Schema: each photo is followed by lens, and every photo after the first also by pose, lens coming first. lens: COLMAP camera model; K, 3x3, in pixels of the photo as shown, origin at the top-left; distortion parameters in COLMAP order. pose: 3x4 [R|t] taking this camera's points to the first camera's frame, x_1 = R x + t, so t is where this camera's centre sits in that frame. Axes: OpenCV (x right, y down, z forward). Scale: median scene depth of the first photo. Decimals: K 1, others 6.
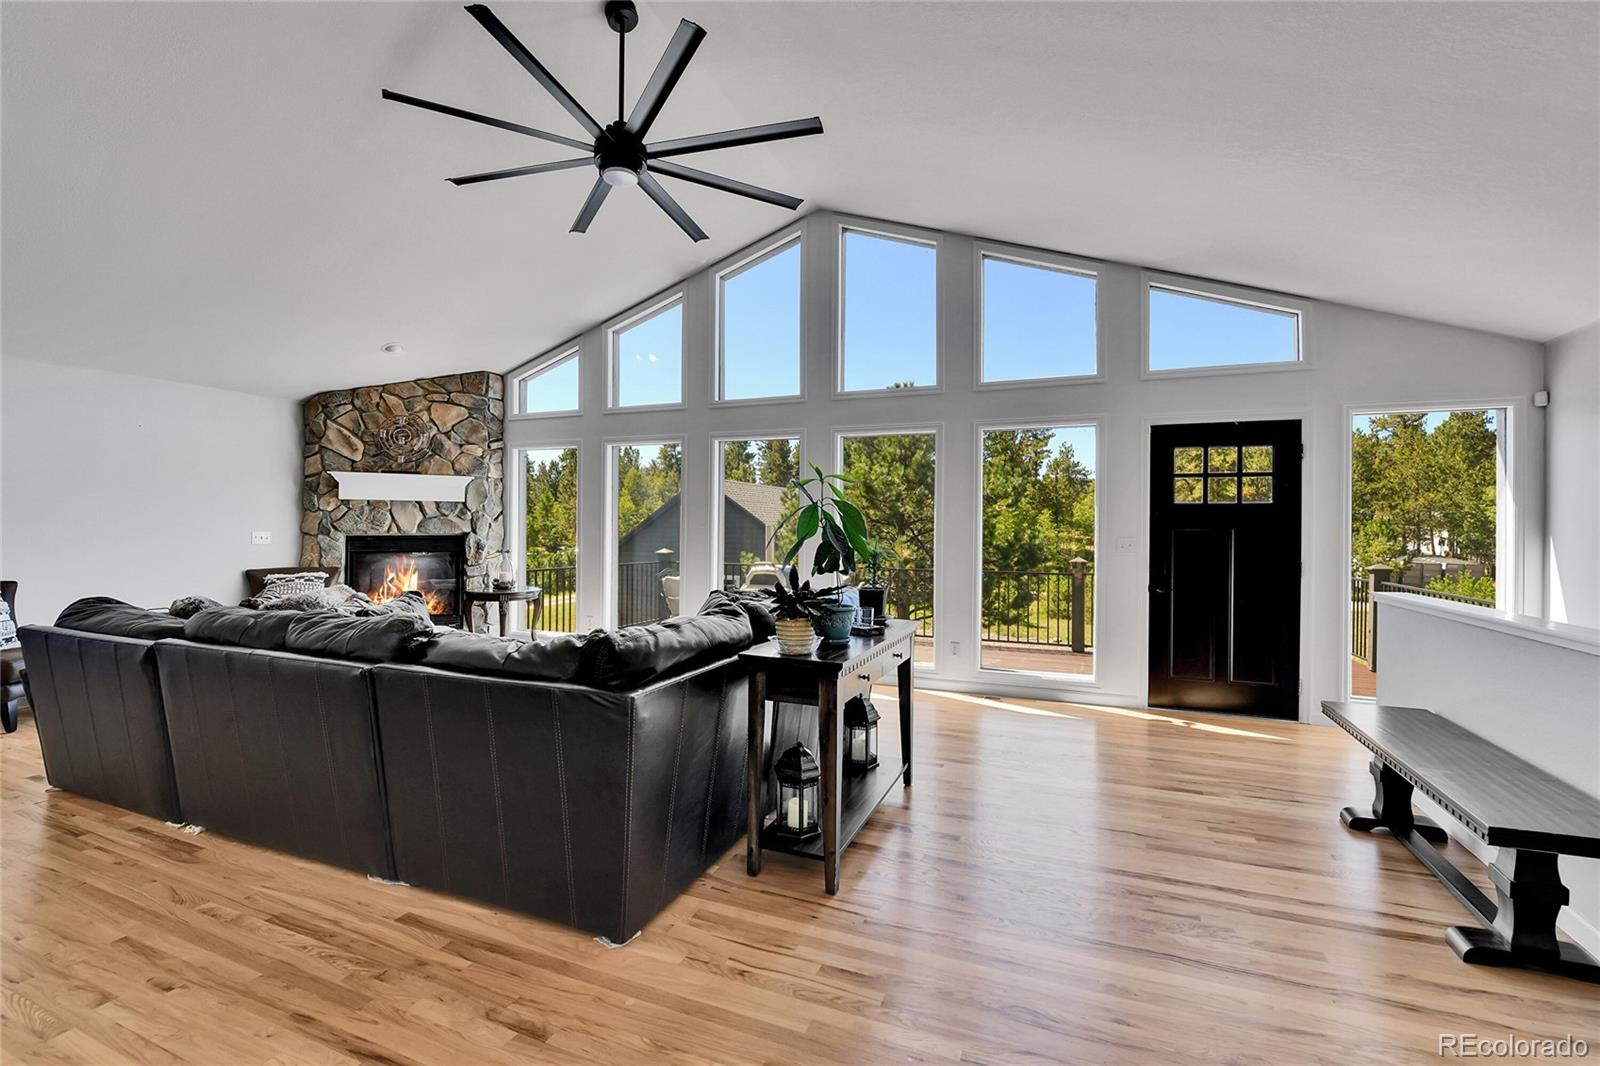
lens RADIAL K [[693.9, 0, 802.3], [0, 693.9, 532.3], [0, 0, 1]] dist [-0.004300, -0.000348]
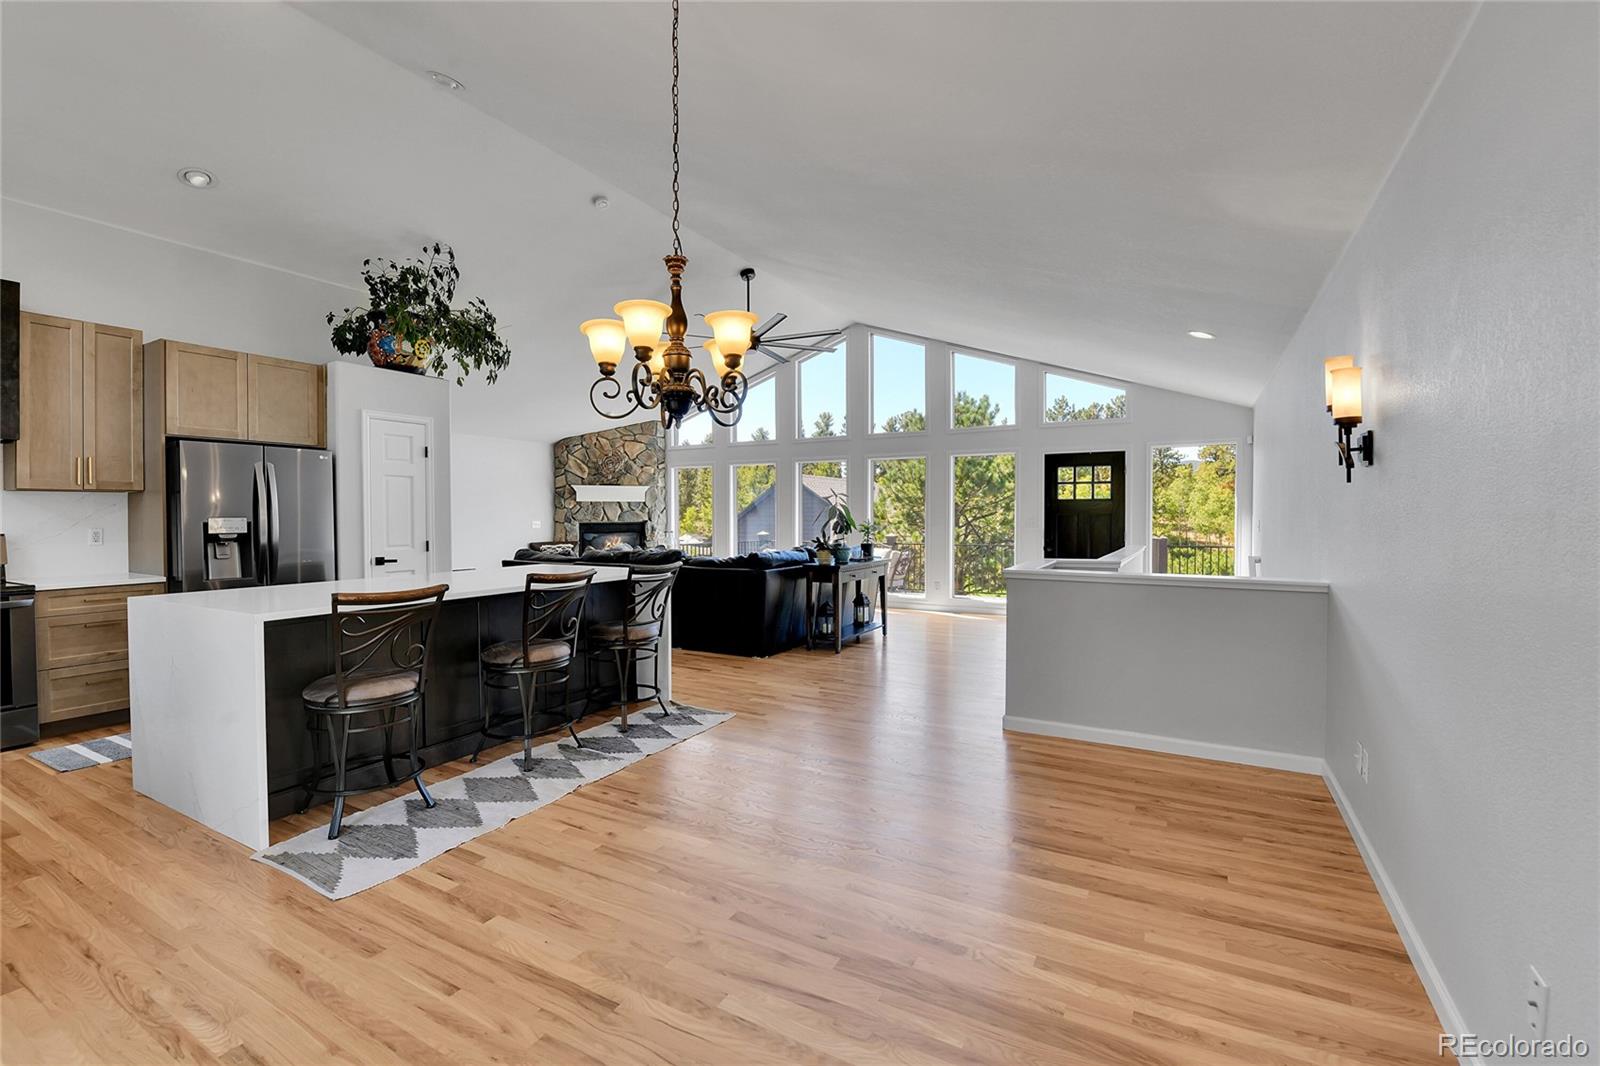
lens RADIAL K [[693.9, 0, 800.7], [0, 693.9, 527.2], [0, 0, 1]] dist [-0.004300, -0.000348]
pose [[0.991746, -0.007579, -0.127997, 0.091437], [0.008751, 0.999925, 0.008601, 0.005597], [0.127922, -0.009650, 0.991737, -0.609233]]
